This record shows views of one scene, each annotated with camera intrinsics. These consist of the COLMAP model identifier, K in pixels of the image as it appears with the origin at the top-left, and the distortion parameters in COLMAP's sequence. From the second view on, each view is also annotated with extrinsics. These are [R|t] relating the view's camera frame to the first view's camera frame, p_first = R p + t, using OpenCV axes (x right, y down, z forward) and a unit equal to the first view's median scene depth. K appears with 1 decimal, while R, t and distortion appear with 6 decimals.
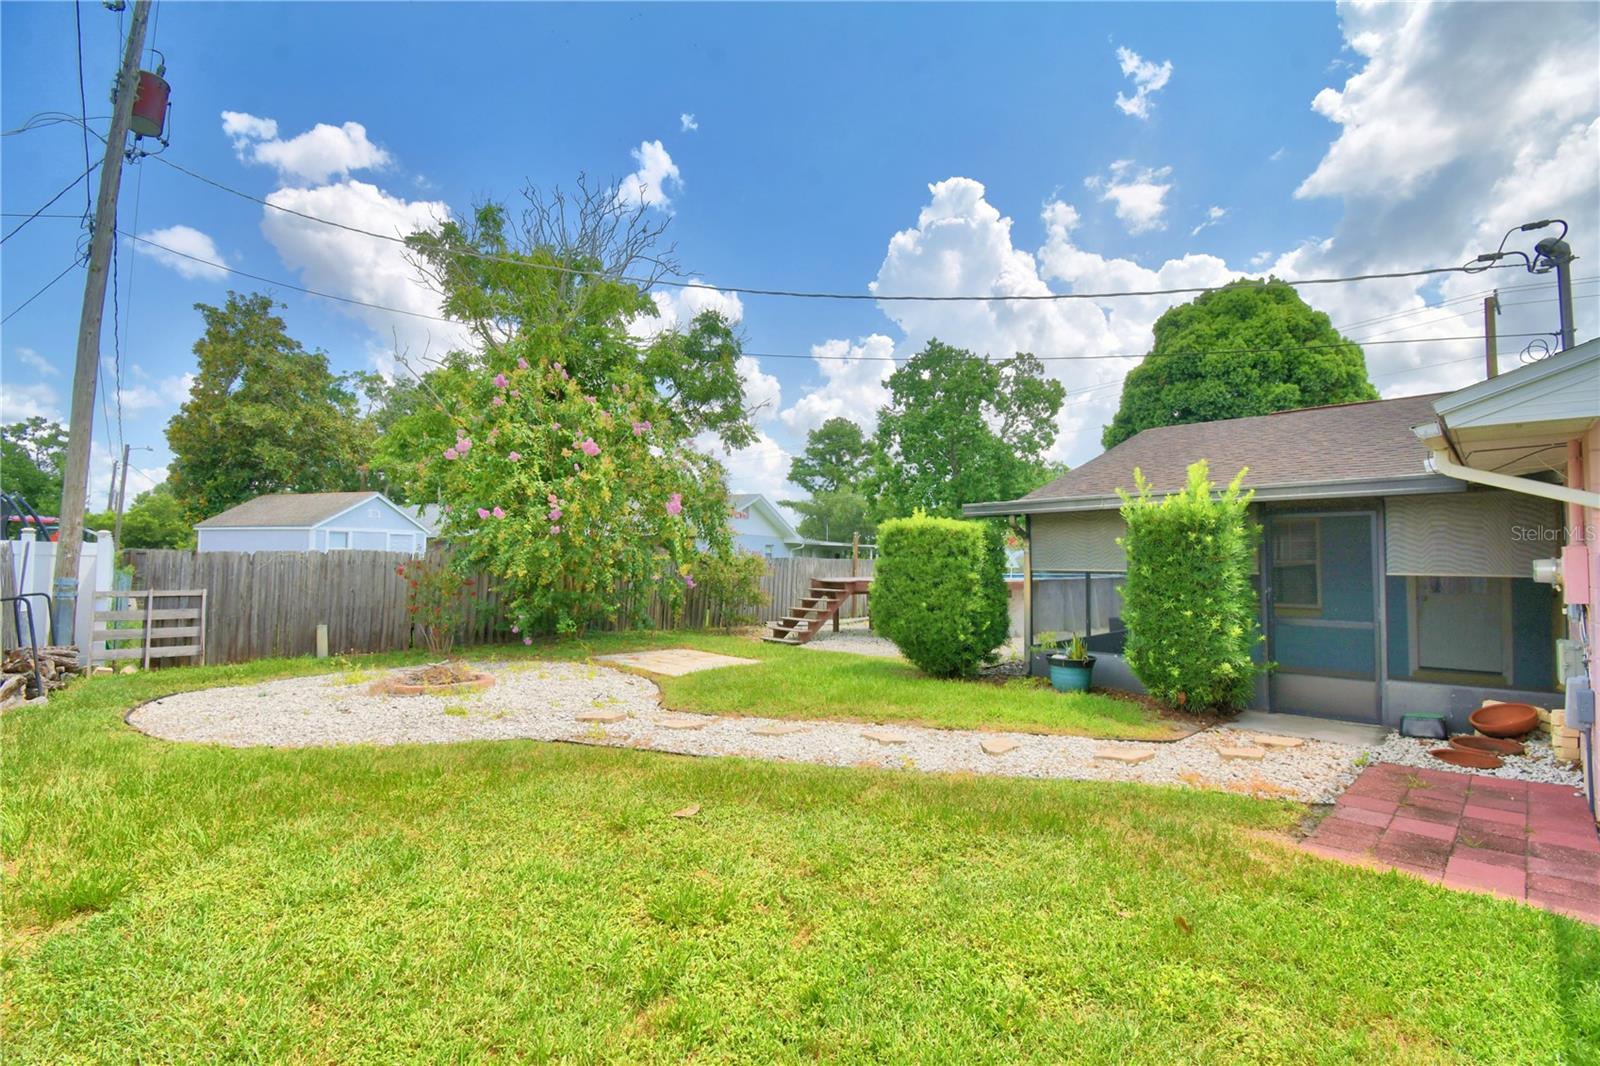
lens RADIAL K [[709.2, 0, 798.1], [0, 709.2, 537.5], [0, 0, 1]] dist [0.004750, -0.008699]
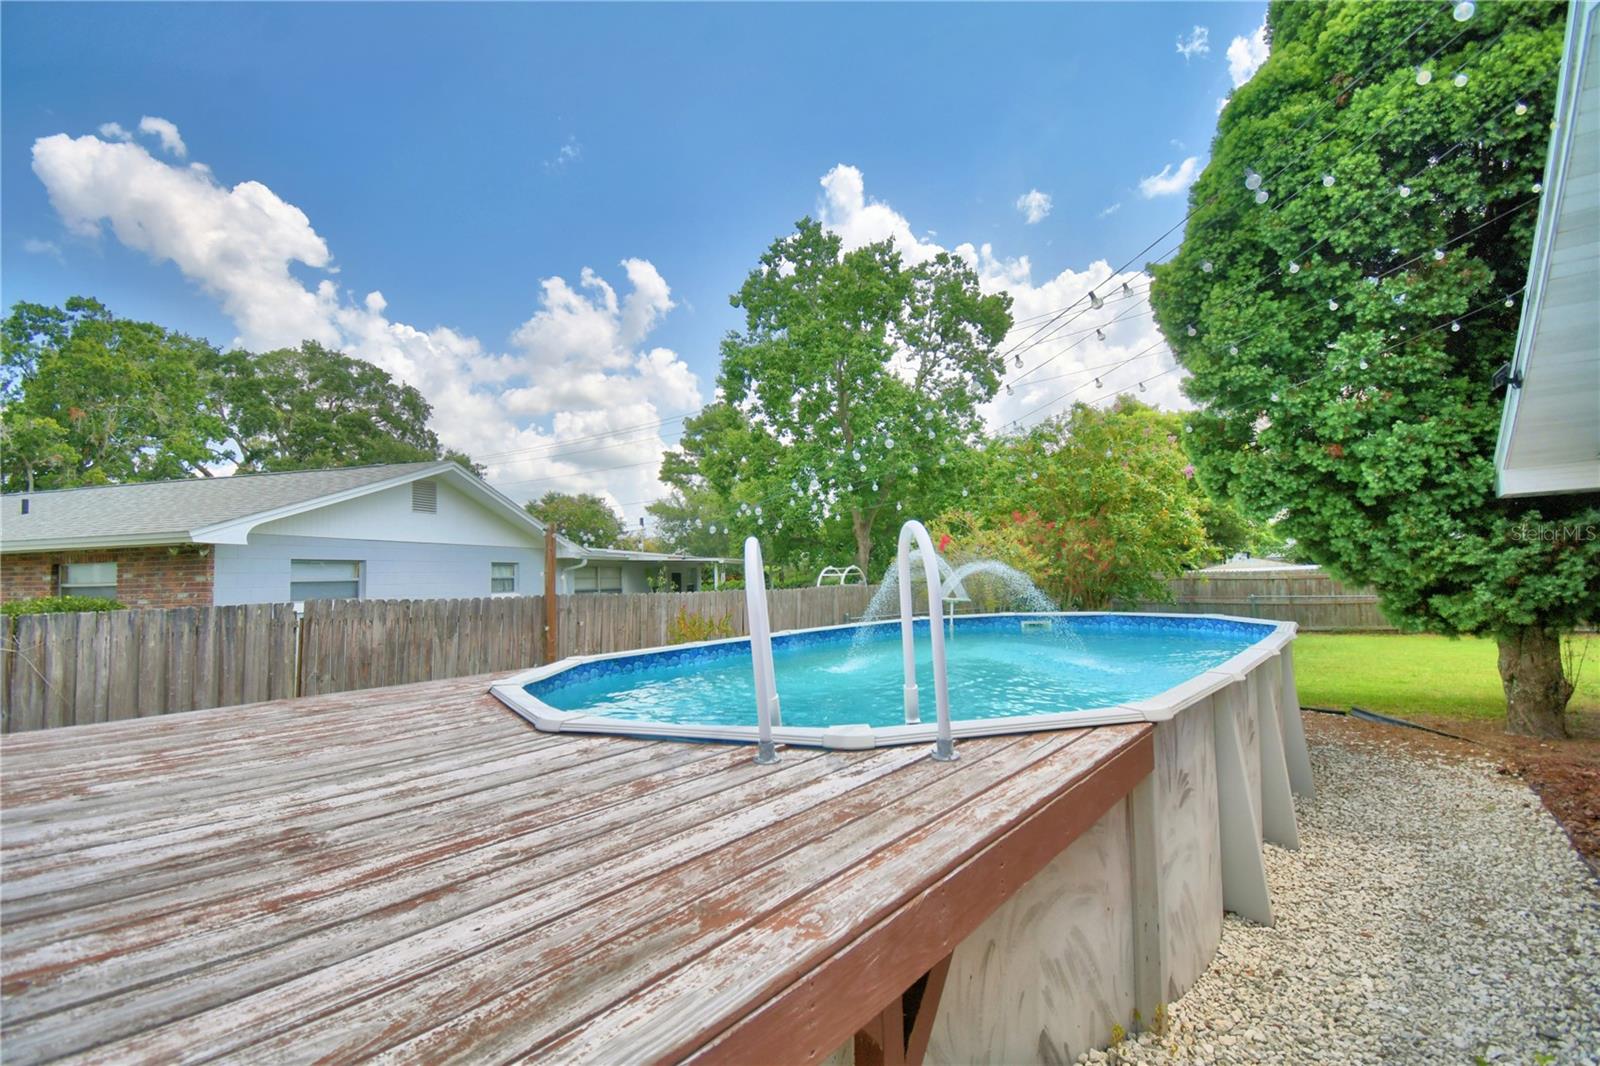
lens RADIAL K [[709.2, 0, 798.2], [0, 709.2, 542.3], [0, 0, 1]] dist [0.004750, -0.008699]
pose [[0.993615, -0.023666, 0.110310, 0.099763], [0.025210, 0.999602, -0.012624, 0.007194], [-0.109968, 0.015325, 0.993817, 0.356325]]
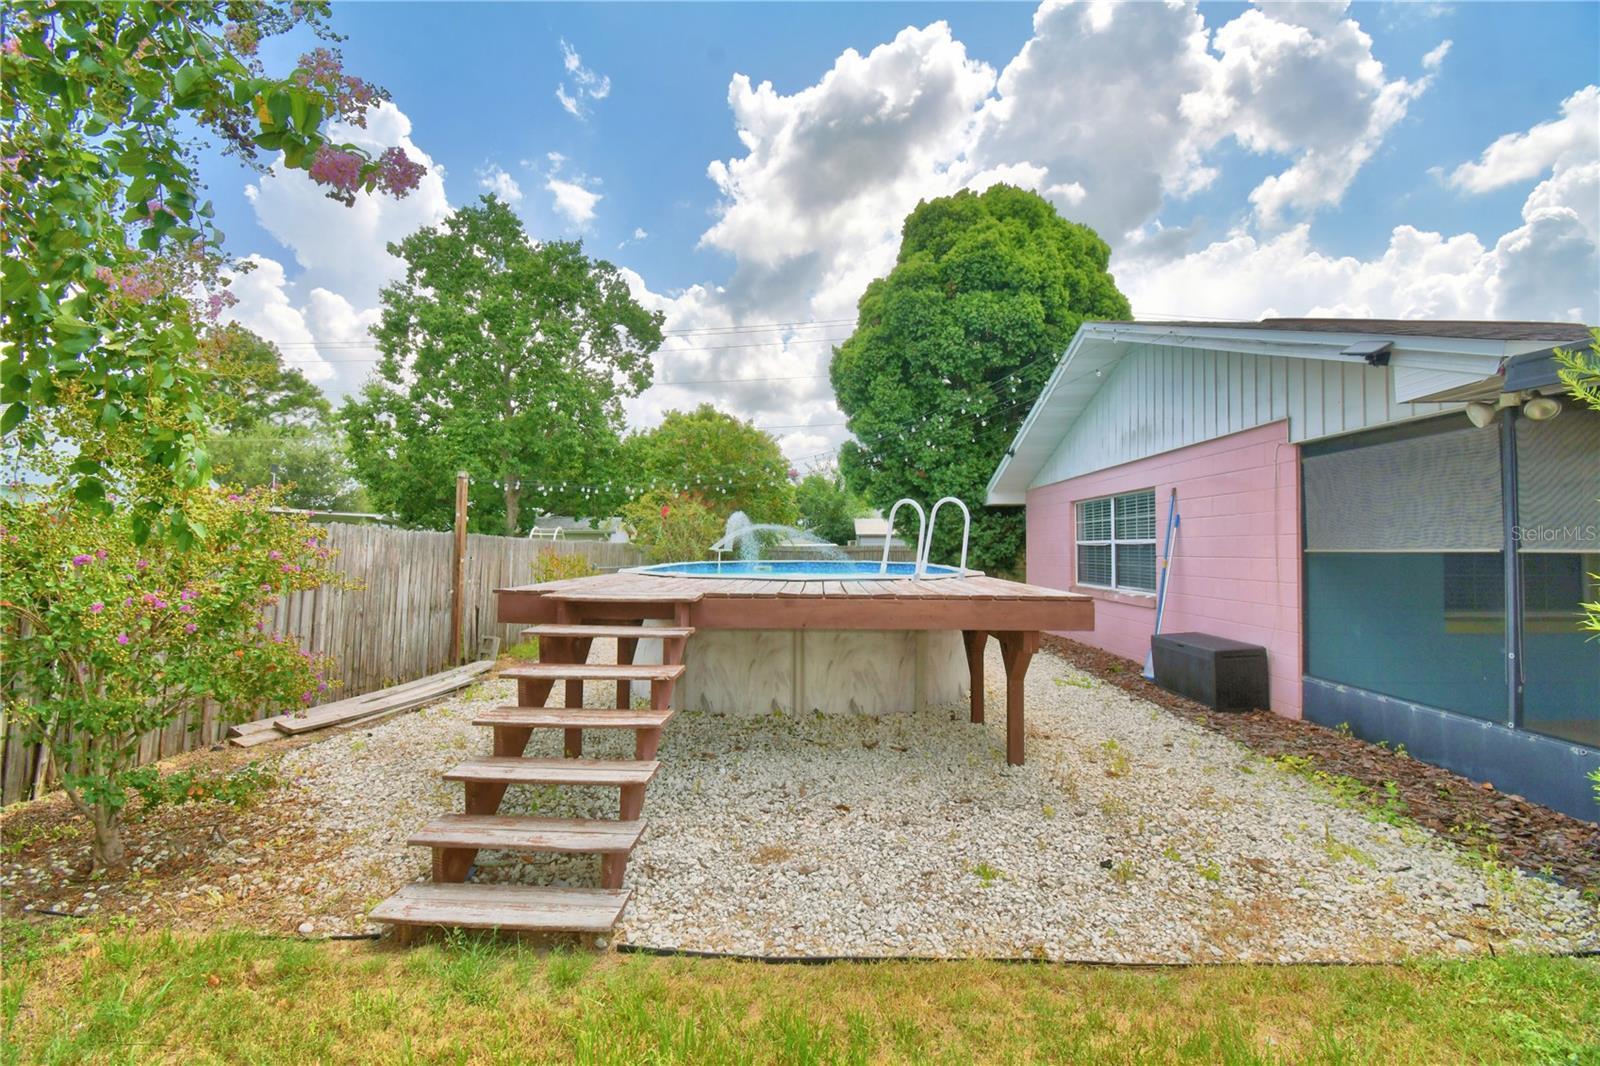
lens RADIAL K [[709.2, 0, 791.9], [0, 709.2, 537.6], [0, 0, 1]] dist [0.004750, -0.008699]
pose [[0.717763, 0.014115, 0.696144, -0.049667], [-0.025501, 0.999657, 0.006024, 0.016203], [-0.695820, -0.022076, 0.717877, 0.313508]]
